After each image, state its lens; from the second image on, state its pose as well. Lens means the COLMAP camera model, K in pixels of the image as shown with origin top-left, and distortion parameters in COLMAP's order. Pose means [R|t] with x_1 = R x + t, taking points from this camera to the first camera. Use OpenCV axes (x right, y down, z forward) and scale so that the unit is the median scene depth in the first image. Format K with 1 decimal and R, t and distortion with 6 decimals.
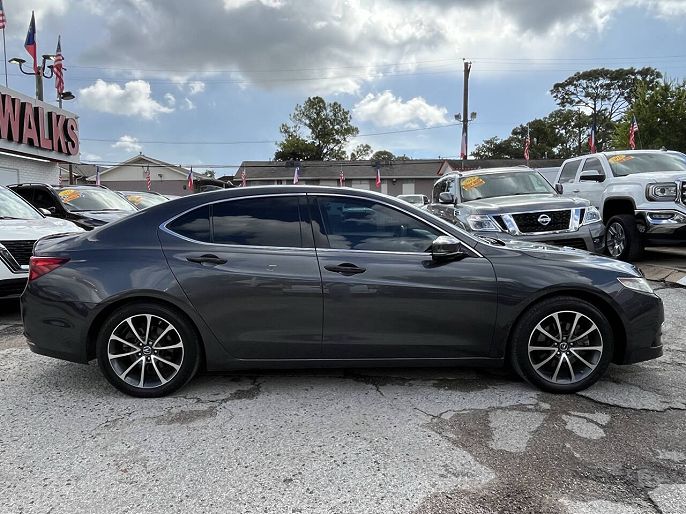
lens RADIAL K [[509.6, 0, 343.0], [0, 509.6, 257.0], [0, 0, 1]] dist [0.004147, 0.001195]
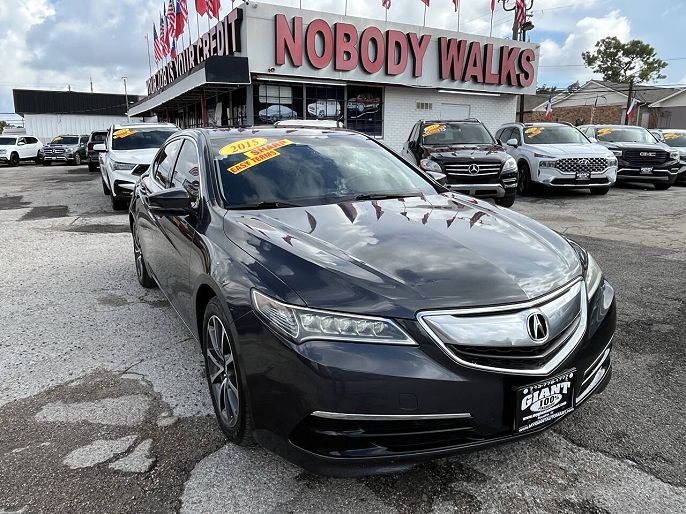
lens RADIAL K [[523.3, 0, 352.1], [0, 523.3, 258.2], [0, 0, 1]] dist [0.000942, -0.032911]
pose [[0.452432, 0.198629, -0.869397, 1.099956], [-0.084885, 0.980046, 0.179735, -0.097738], [0.887750, -0.007519, 0.460265, 0.868690]]
